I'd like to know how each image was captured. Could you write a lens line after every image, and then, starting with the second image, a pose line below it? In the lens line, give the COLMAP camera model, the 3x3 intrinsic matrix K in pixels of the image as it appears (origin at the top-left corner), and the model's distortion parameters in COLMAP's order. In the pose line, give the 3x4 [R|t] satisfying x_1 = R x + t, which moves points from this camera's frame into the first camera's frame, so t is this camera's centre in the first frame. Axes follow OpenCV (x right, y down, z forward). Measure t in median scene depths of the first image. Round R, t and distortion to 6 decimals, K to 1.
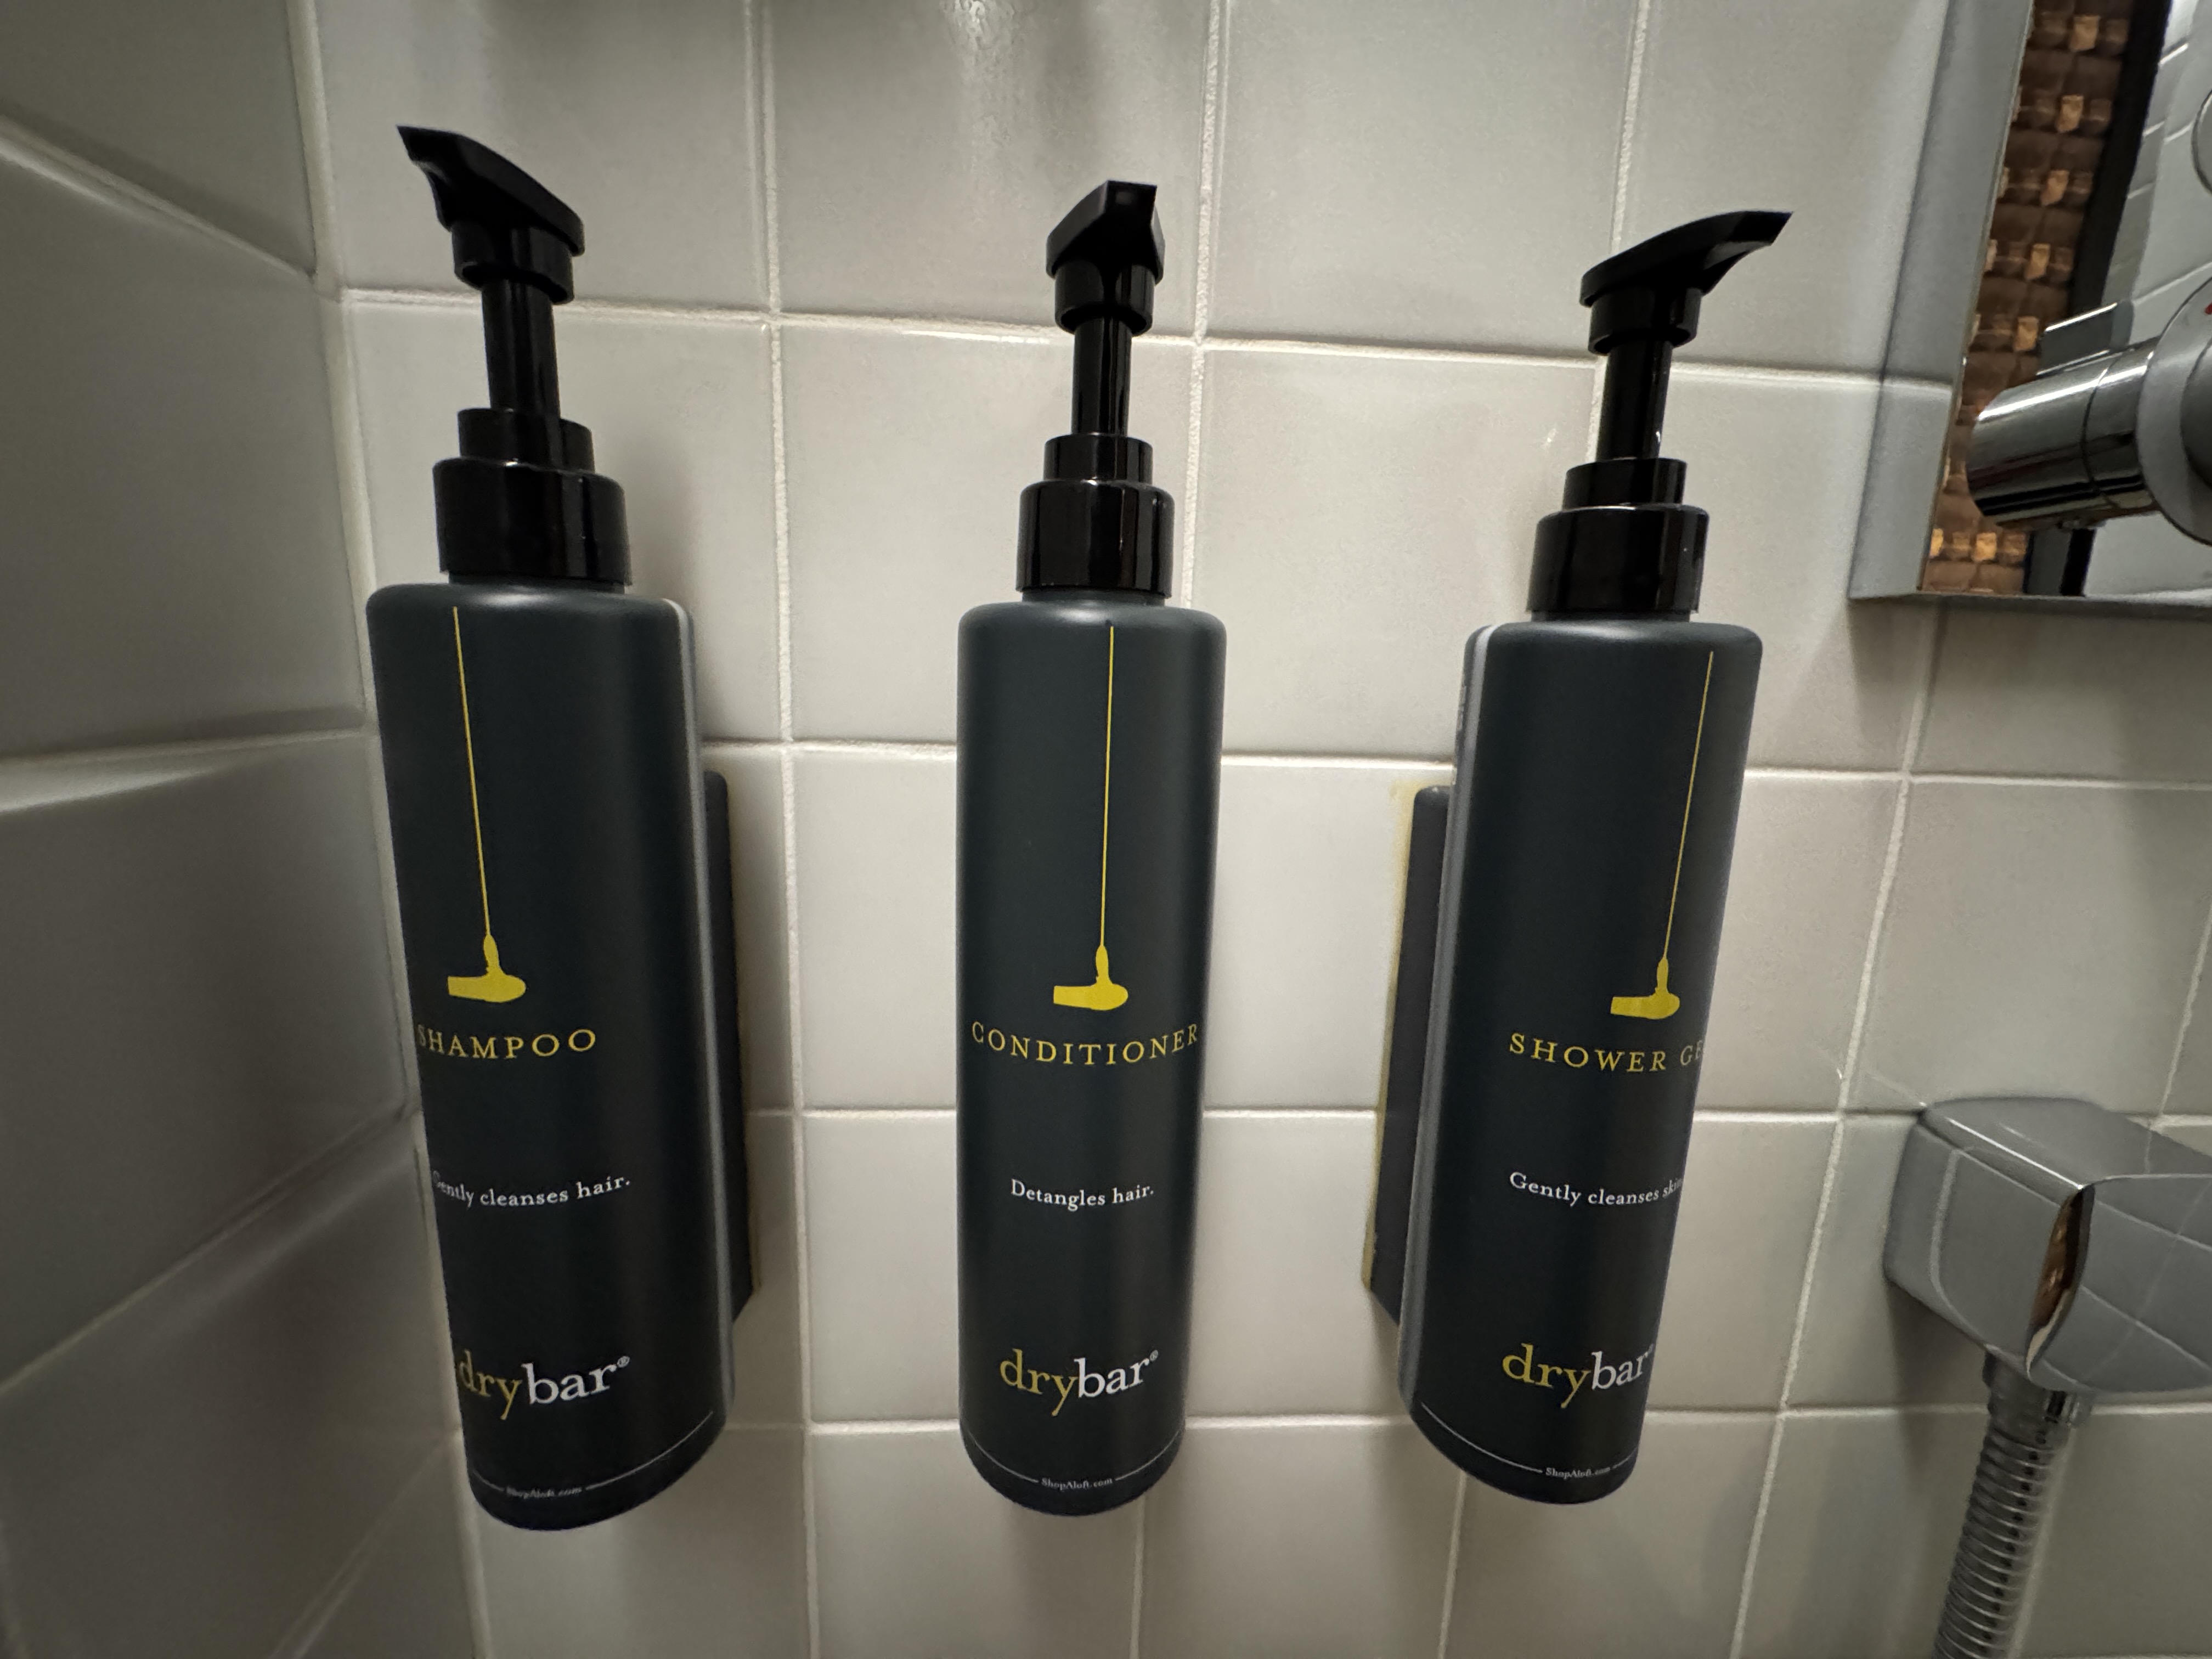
lens RADIAL K [[889.6, 0, 1112.6], [0, 889.6, 834.3], [0, 0, 1]] dist [0.005076, -0.000784]
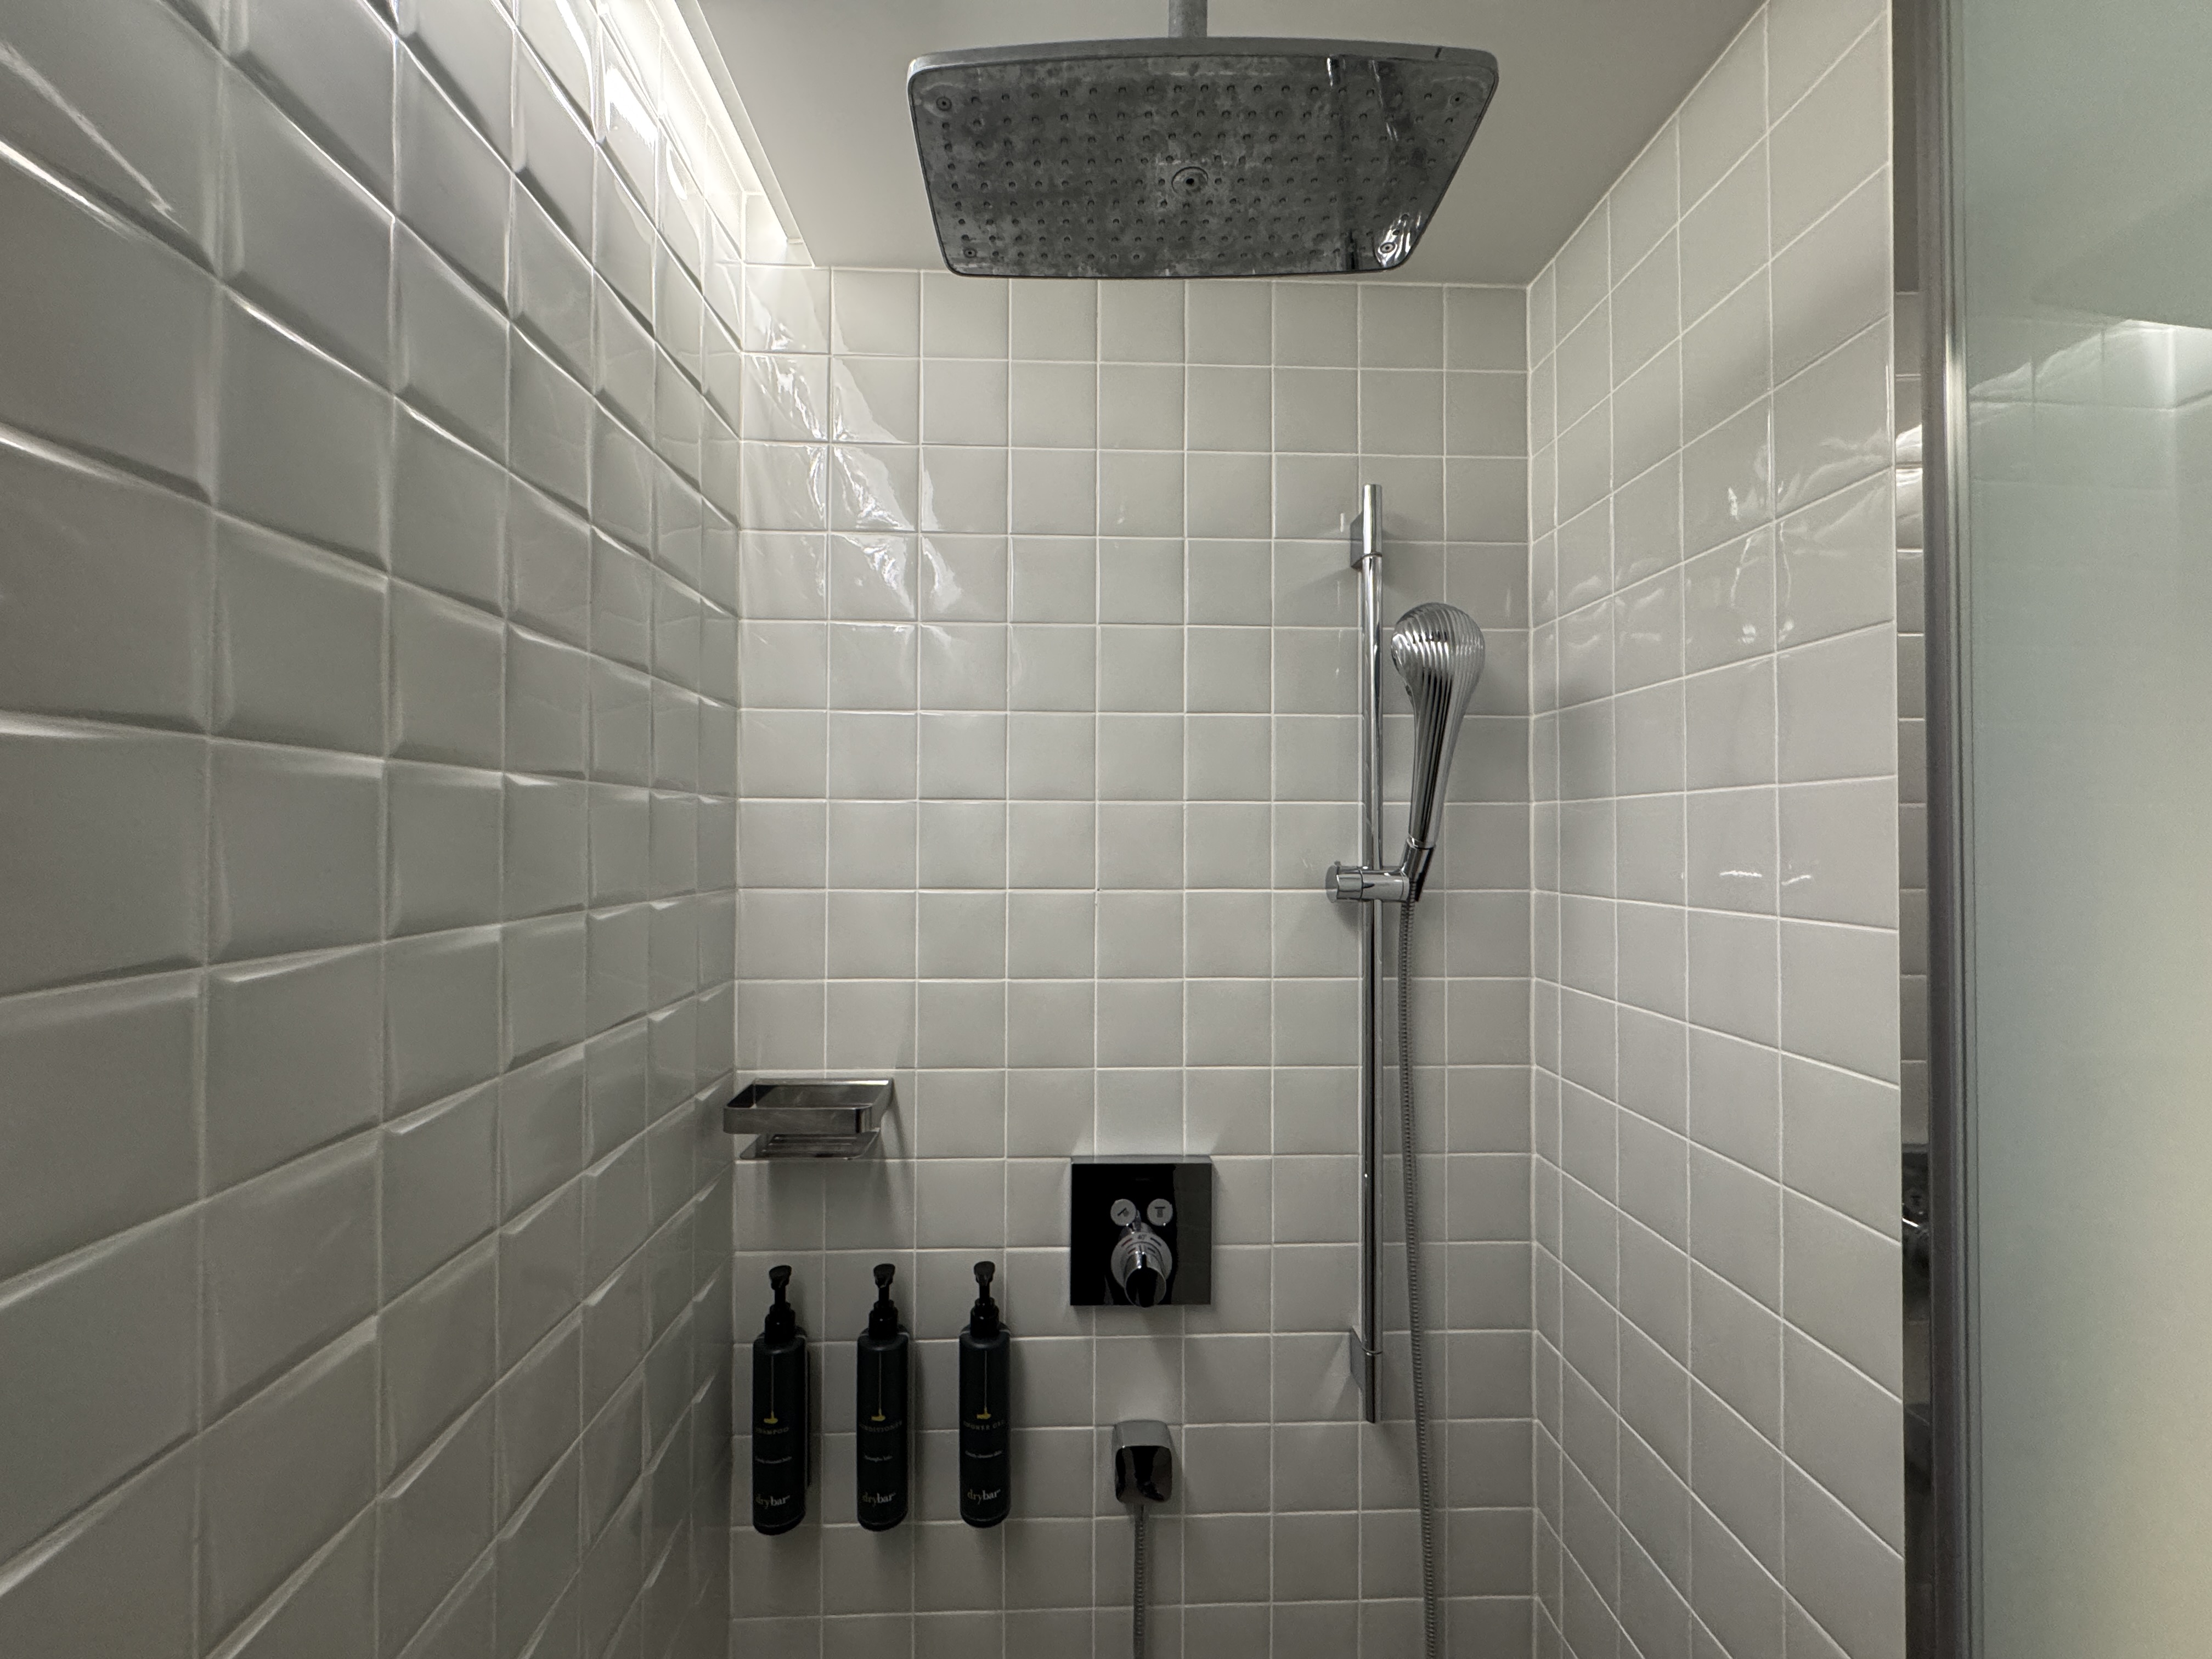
lens RADIAL K [[889.6, 0, 1104.2], [0, 889.6, 824.2], [0, 0, 1]] dist [0.005076, -0.000784]
pose [[0.999186, -0.033611, -0.022314, 1.448439], [0.028798, 0.981560, -0.188971, -2.093414], [0.028254, 0.188175, 0.981729, -4.526676]]
